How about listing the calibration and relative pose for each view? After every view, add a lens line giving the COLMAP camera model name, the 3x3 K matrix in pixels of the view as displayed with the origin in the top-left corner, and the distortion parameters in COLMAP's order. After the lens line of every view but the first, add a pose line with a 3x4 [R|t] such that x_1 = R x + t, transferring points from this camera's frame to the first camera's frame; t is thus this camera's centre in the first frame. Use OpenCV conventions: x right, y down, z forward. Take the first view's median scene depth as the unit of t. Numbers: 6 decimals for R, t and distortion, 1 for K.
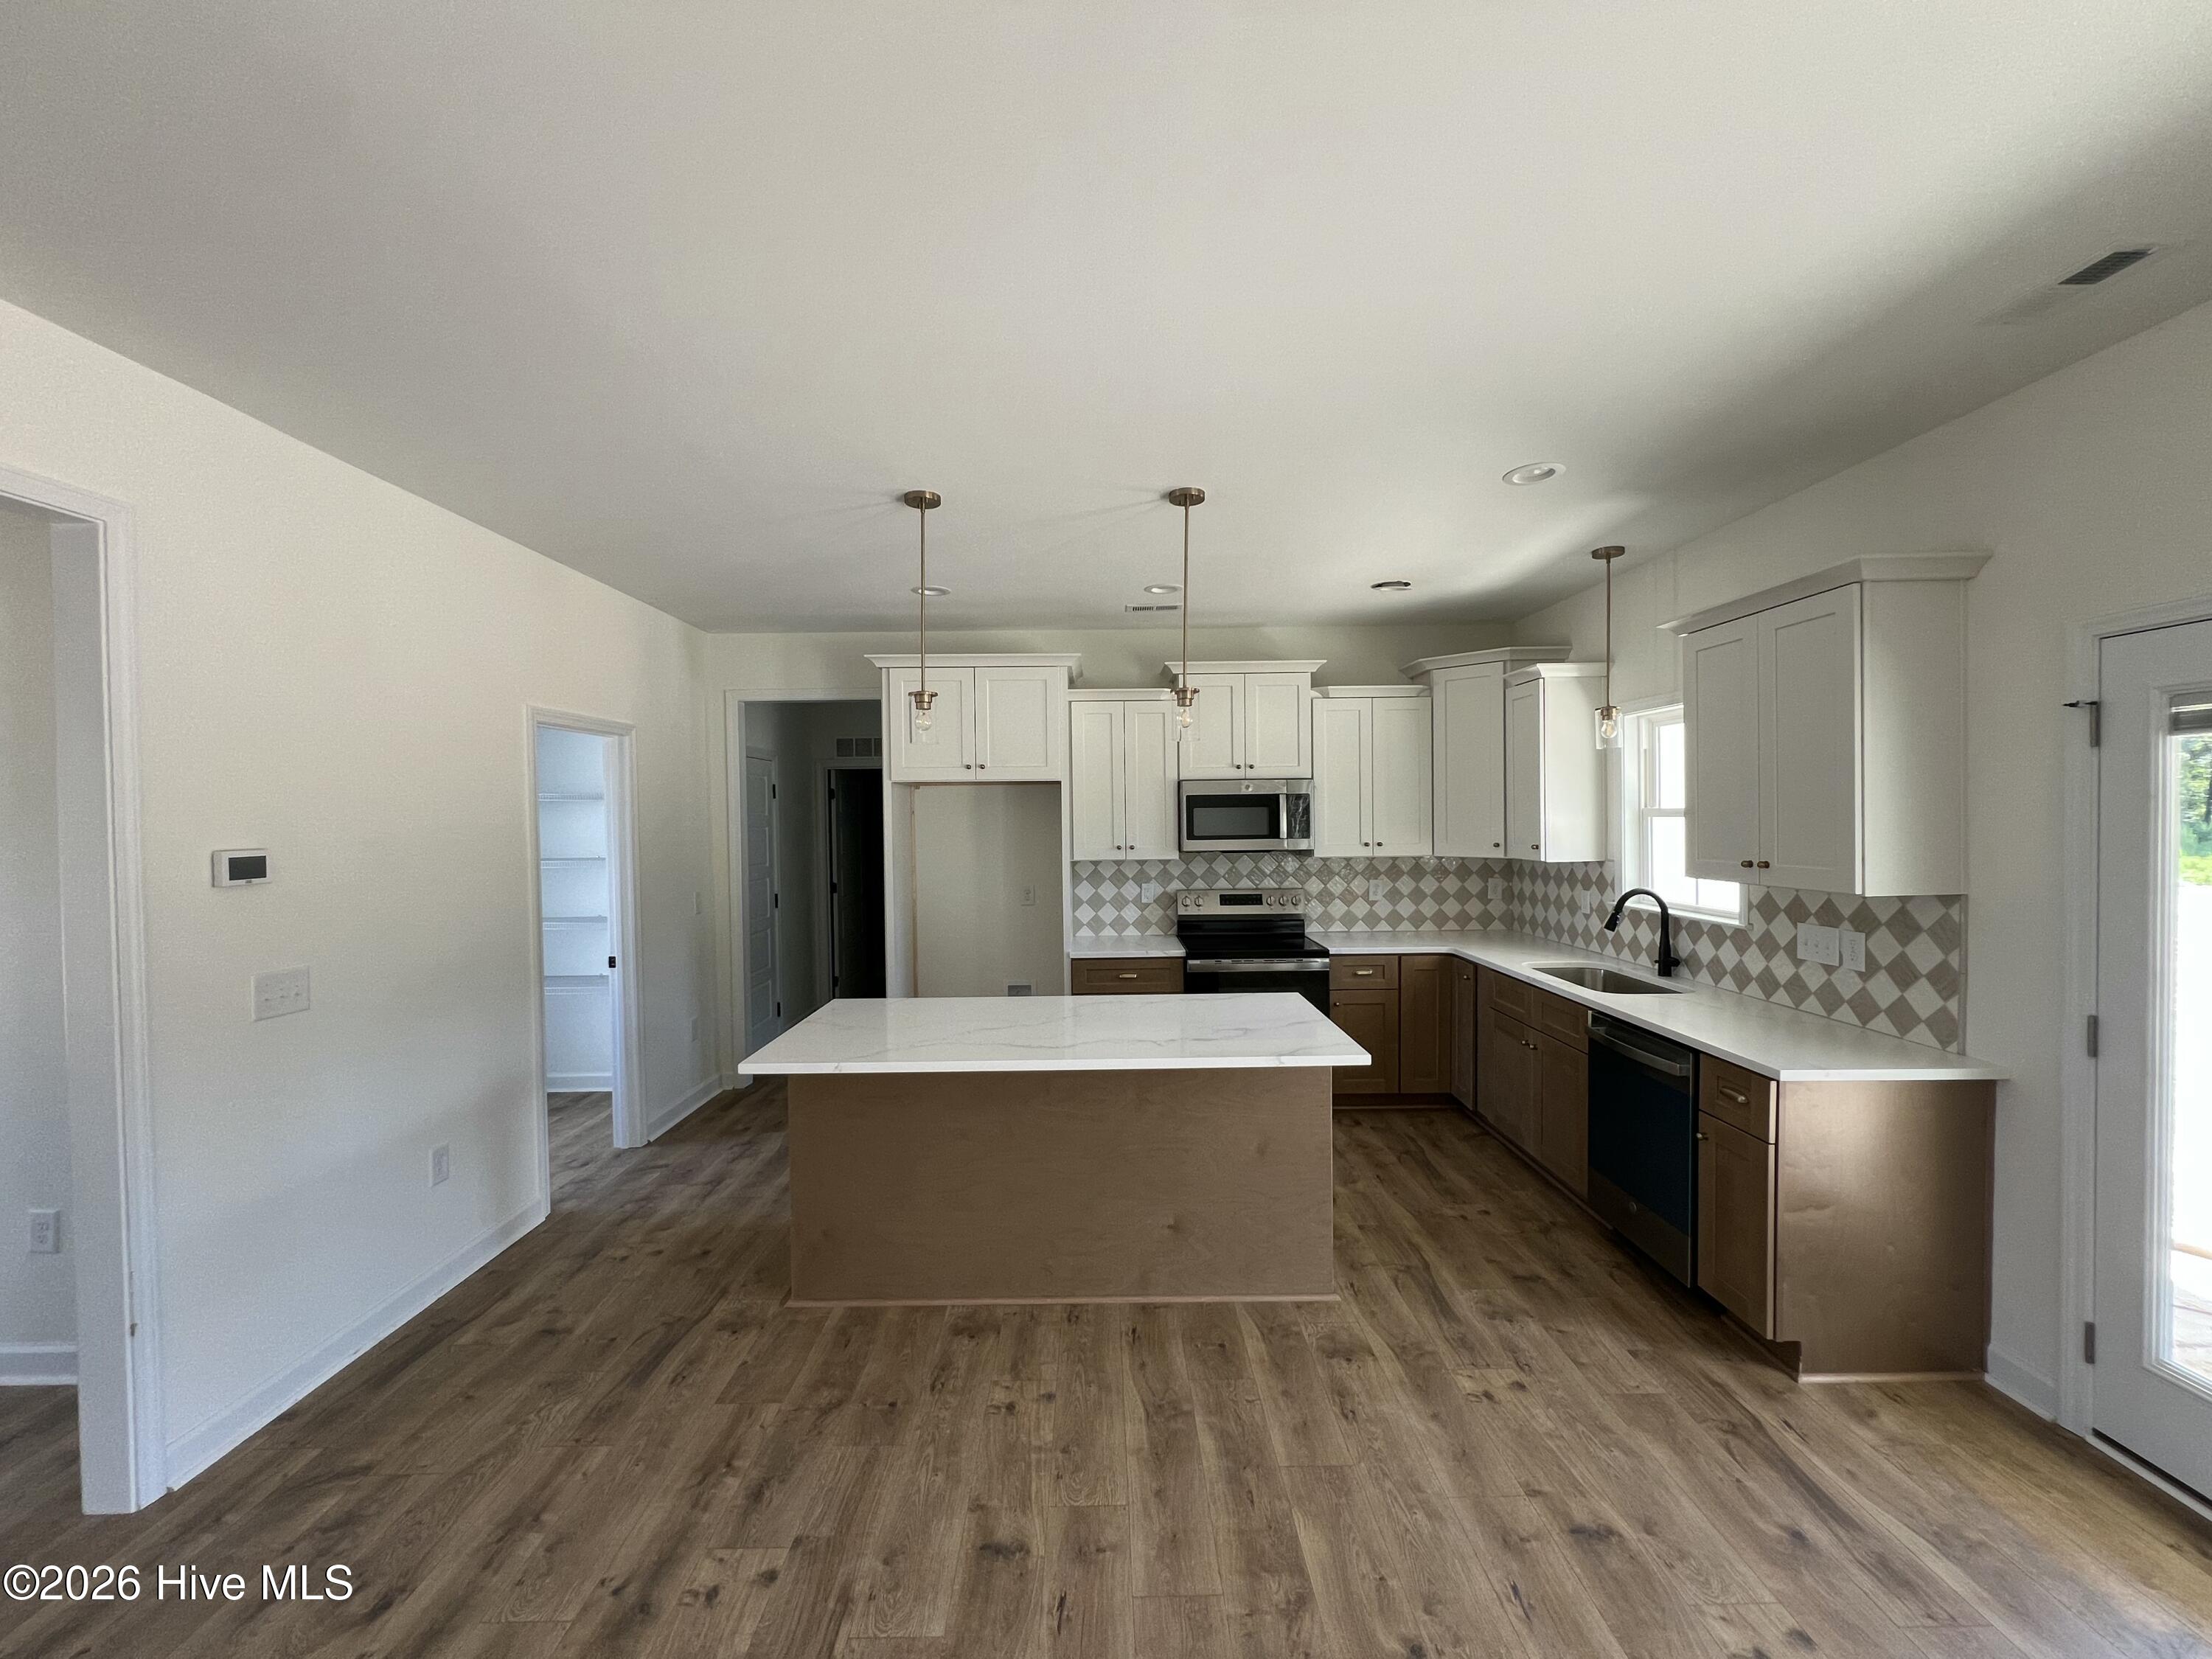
lens RADIAL K [[889.4, 0, 1105.4], [0, 889.4, 833.0], [0, 0, 1]] dist [-0.001764, 0.000697]
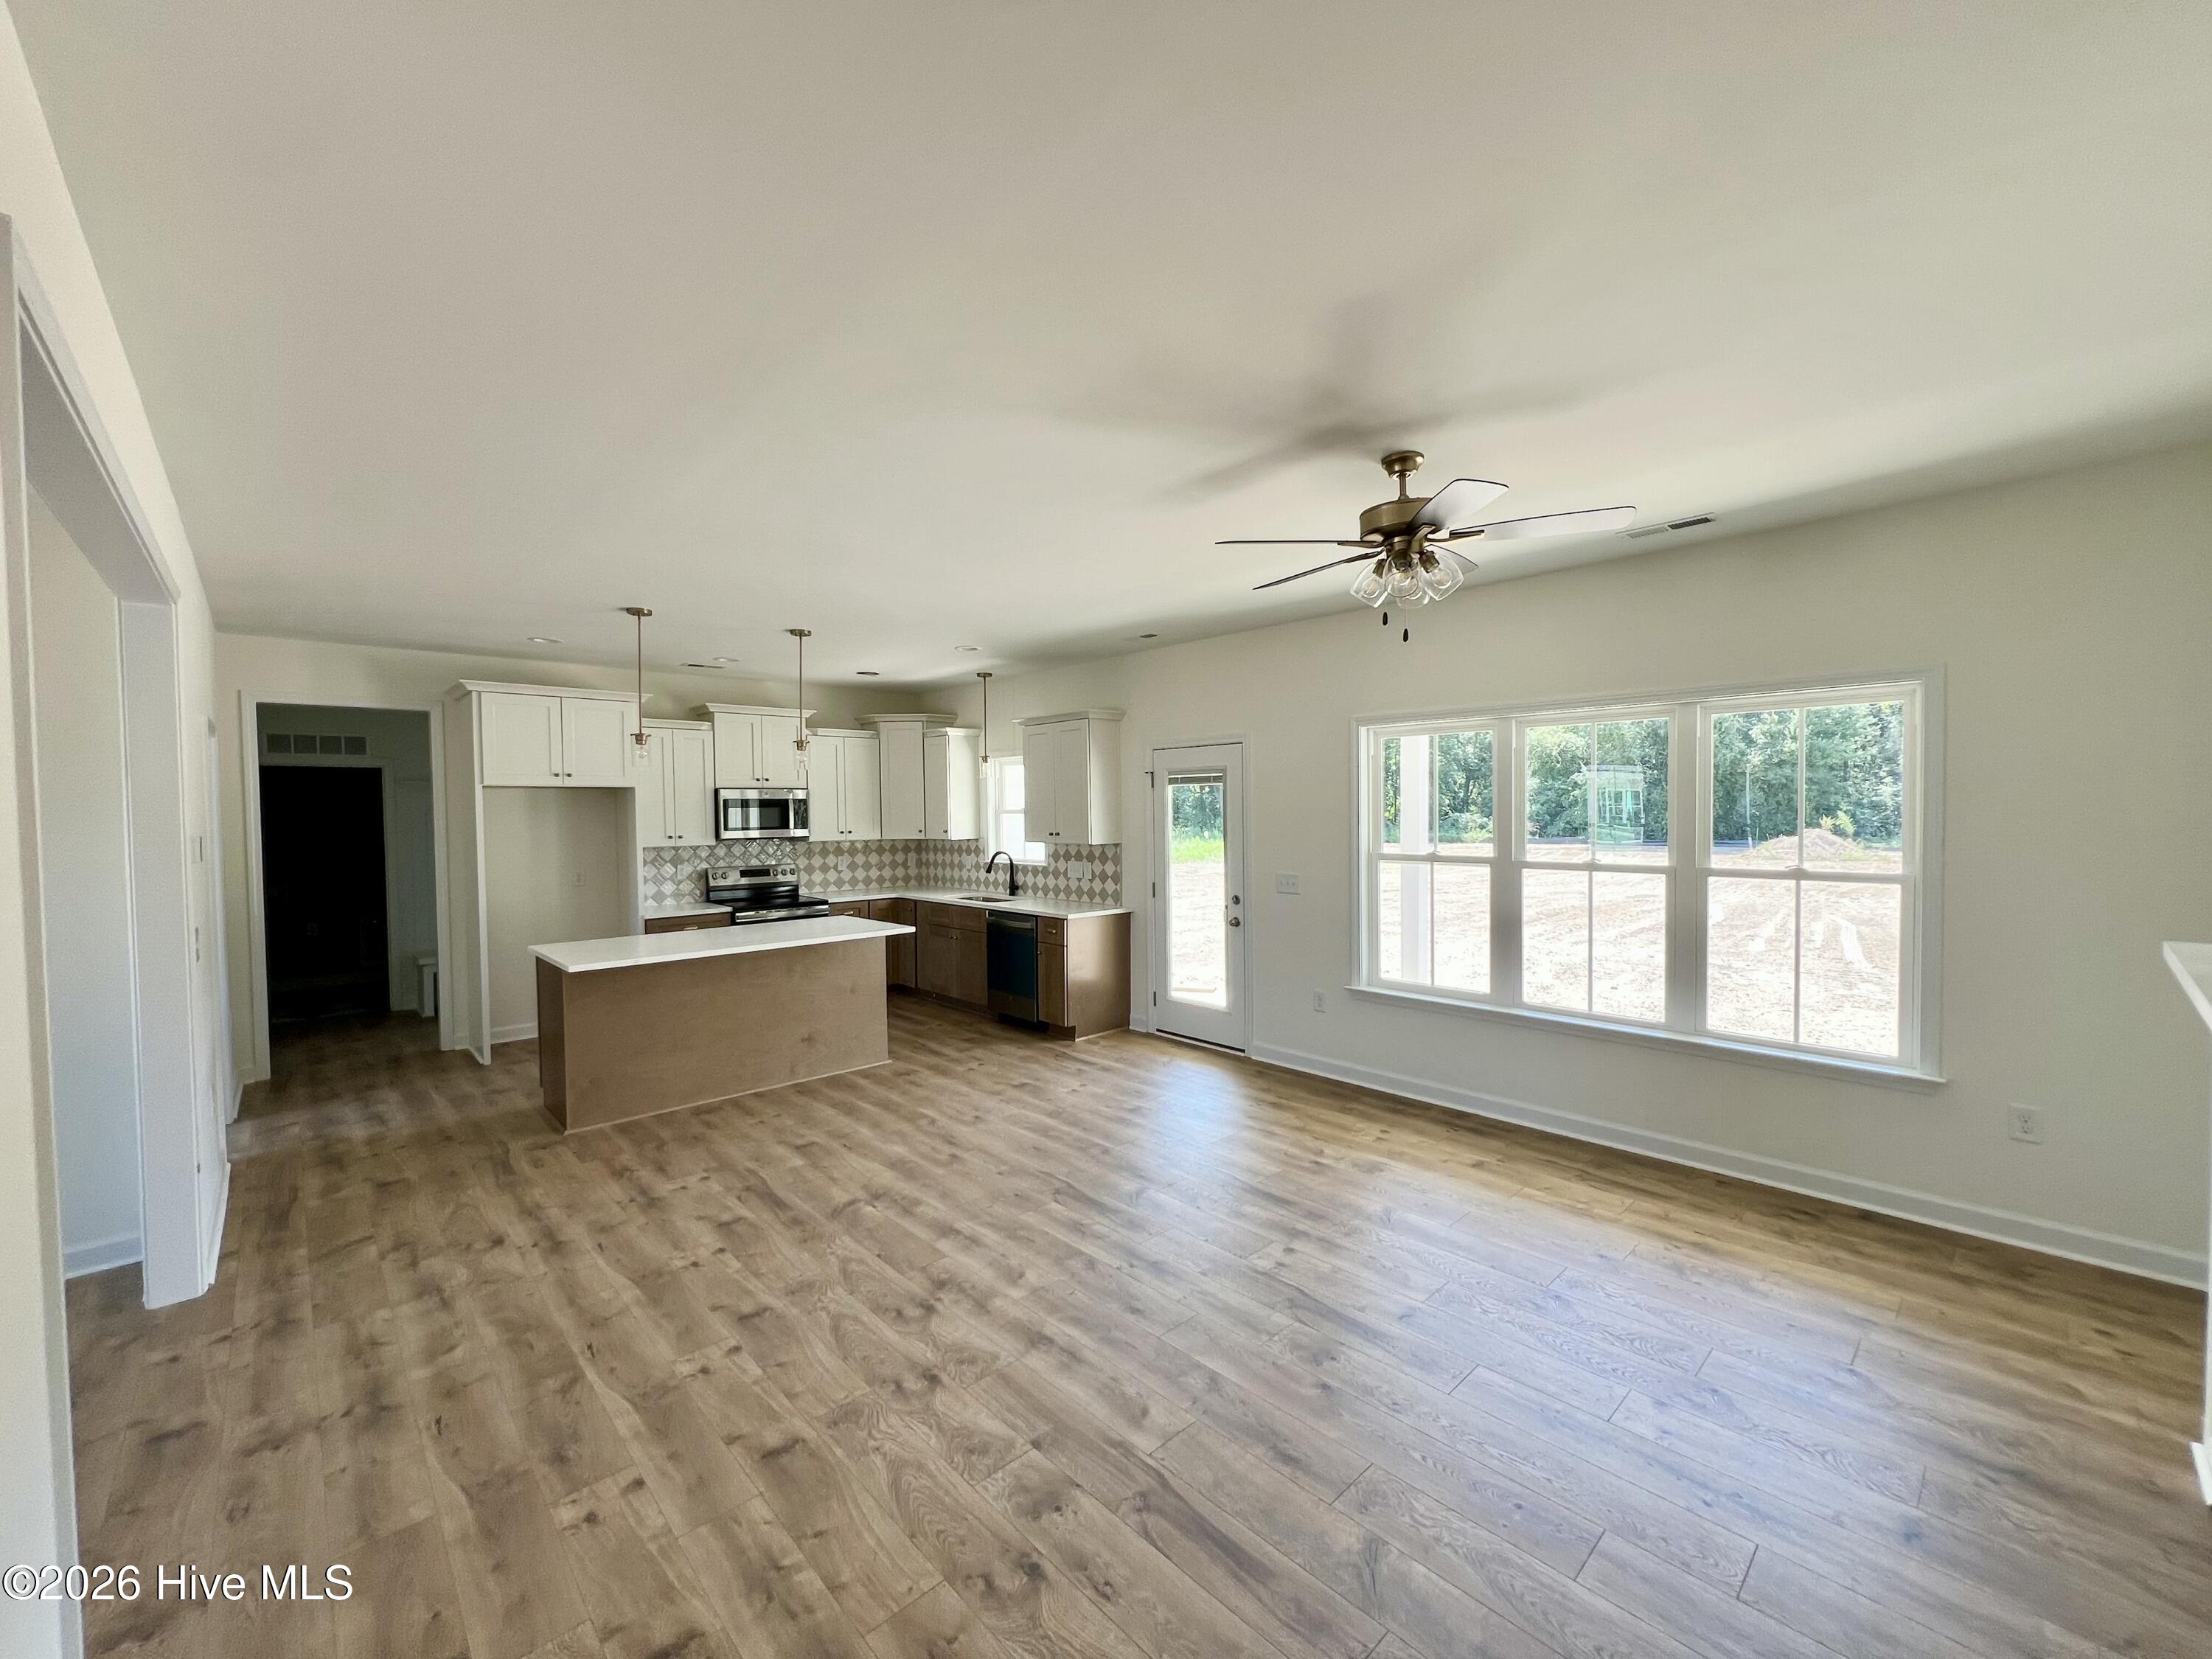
lens RADIAL K [[889.4, 0, 1105.4], [0, 889.4, 831.5], [0, 0, 1]] dist [-0.001764, 0.000697]
pose [[0.738041, -0.014117, 0.674608, -0.604216], [0.016659, 0.999858, 0.002699, 0.021398], [-0.674550, 0.009246, 0.738171, -0.655836]]
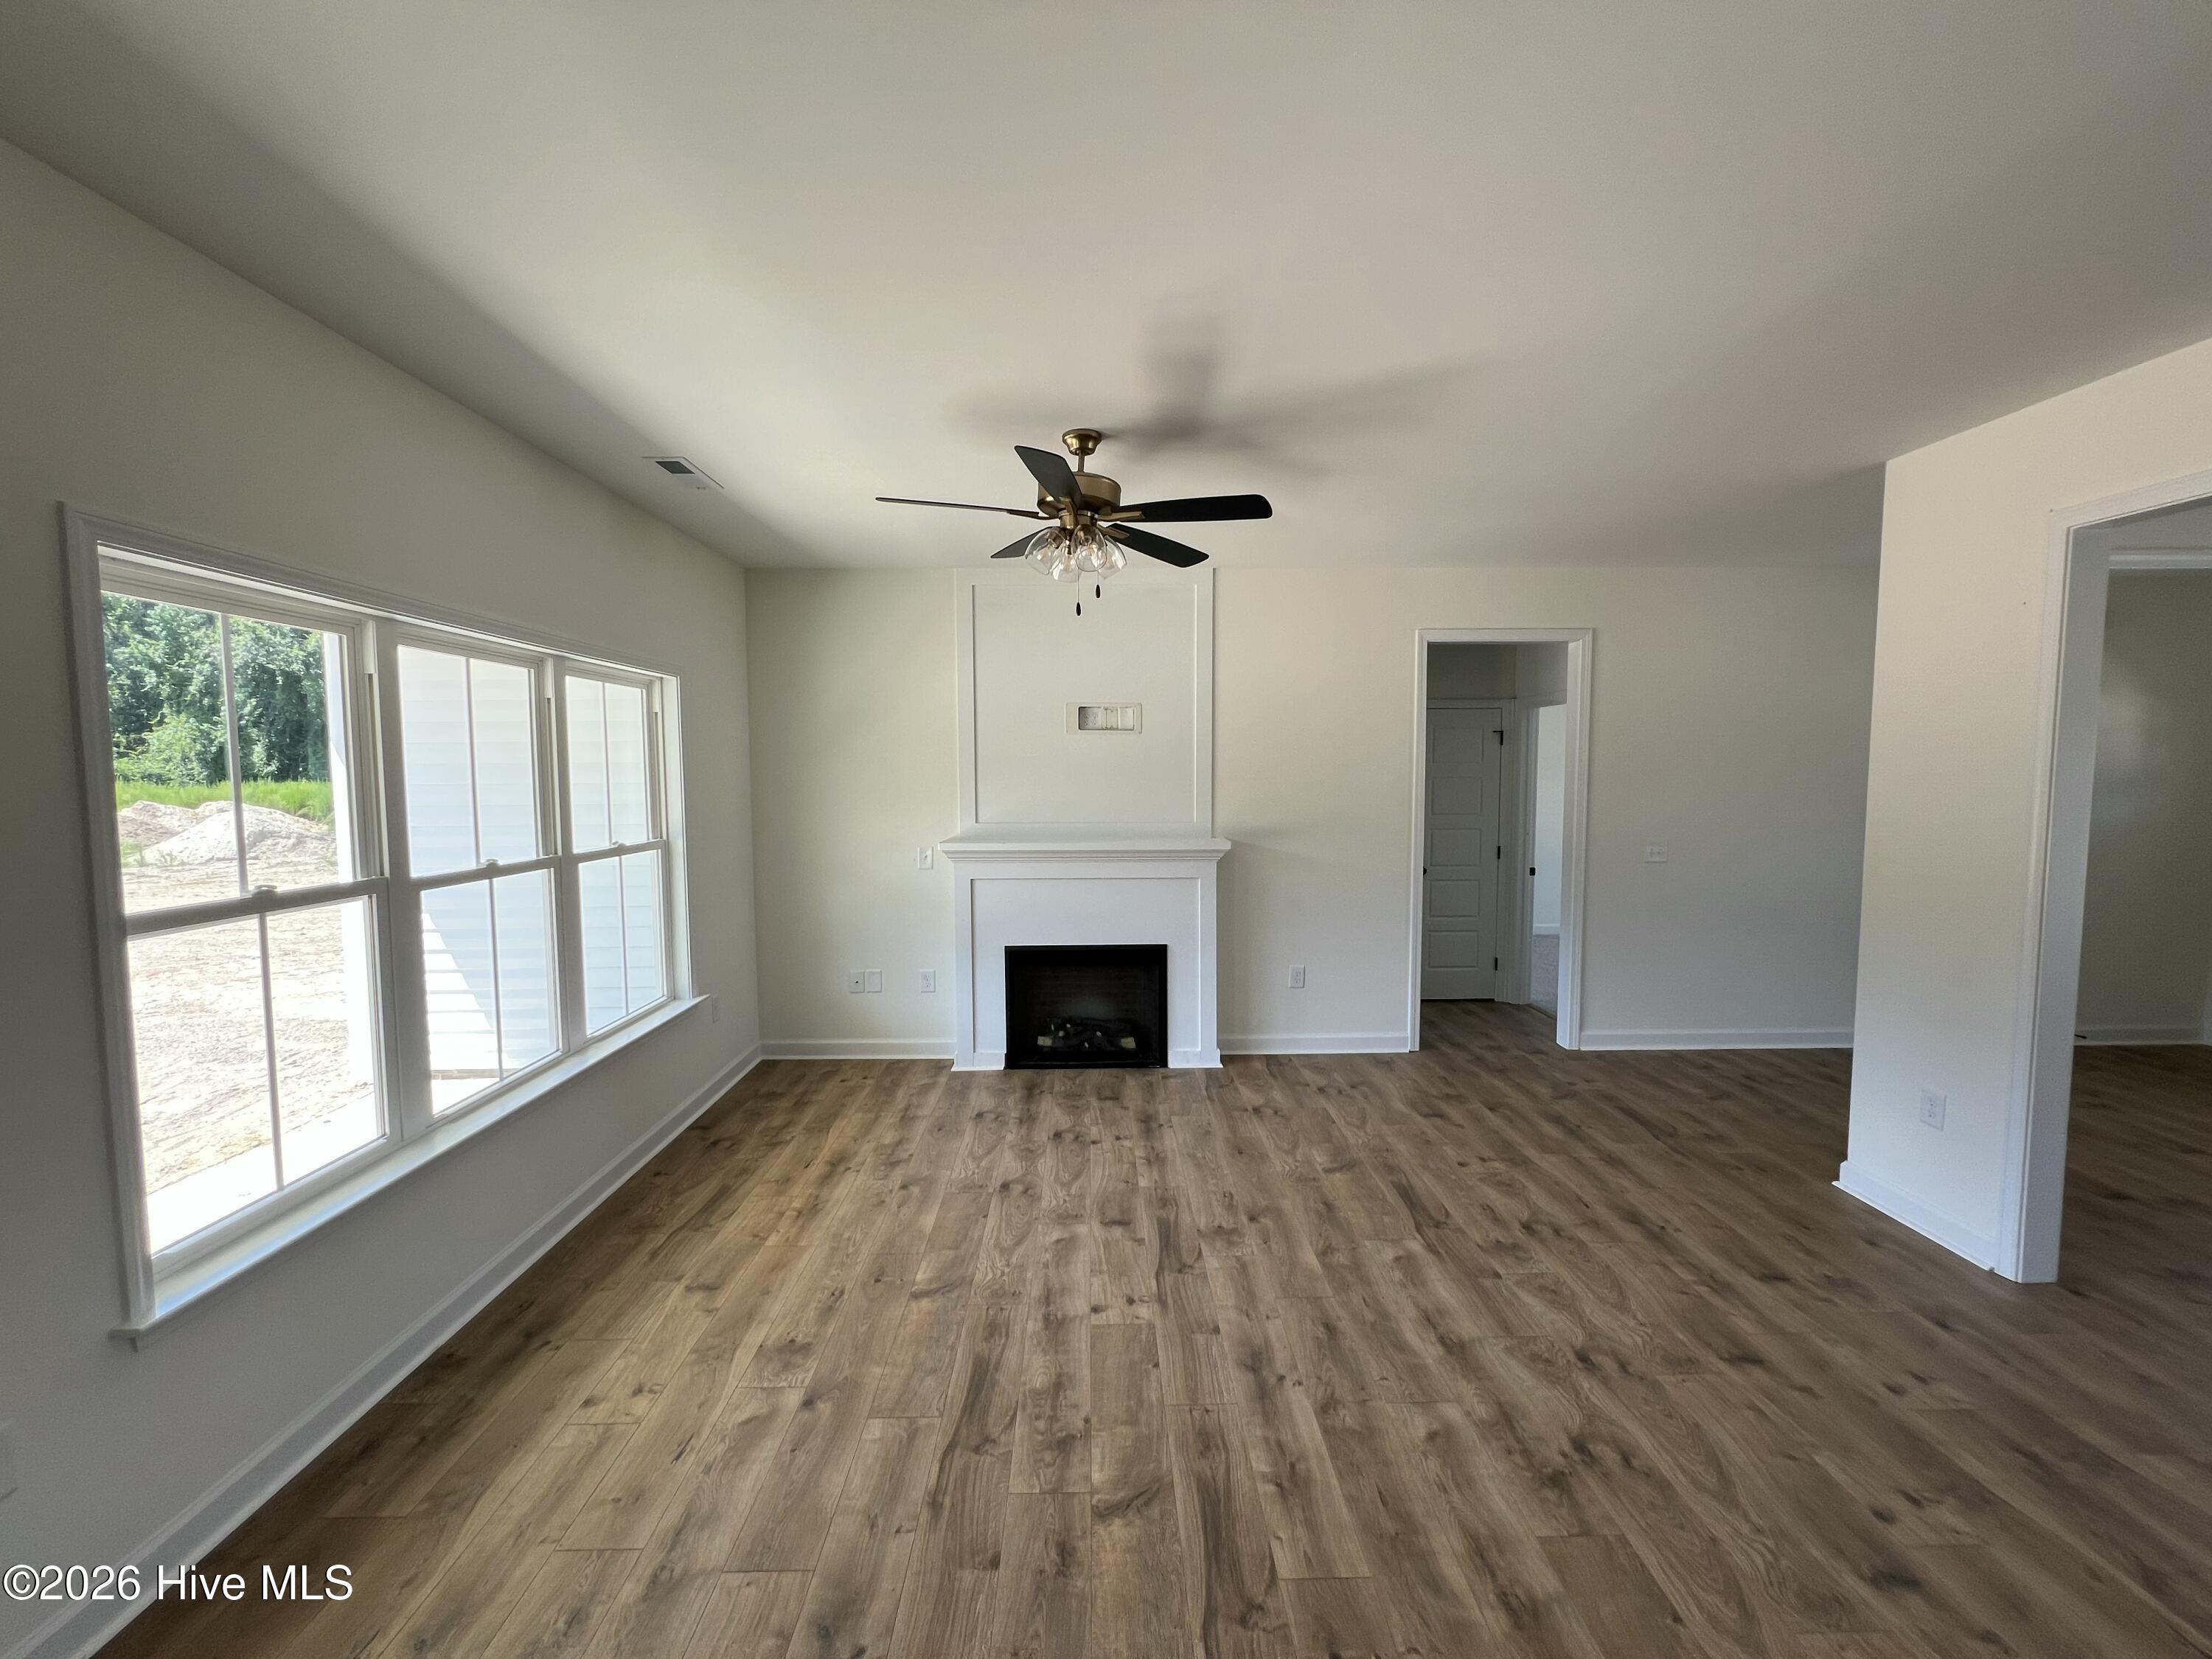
lens RADIAL K [[905.4, 0, 1096.0], [0, 905.4, 828.3], [0, 0, 1]] dist [0.000259, 0.000459]
pose [[-0.999797, 0.018425, -0.008122, 0.790604], [0.017682, 0.996339, 0.083644, -0.049259], [0.009634, 0.083484, -0.996463, 1.739197]]
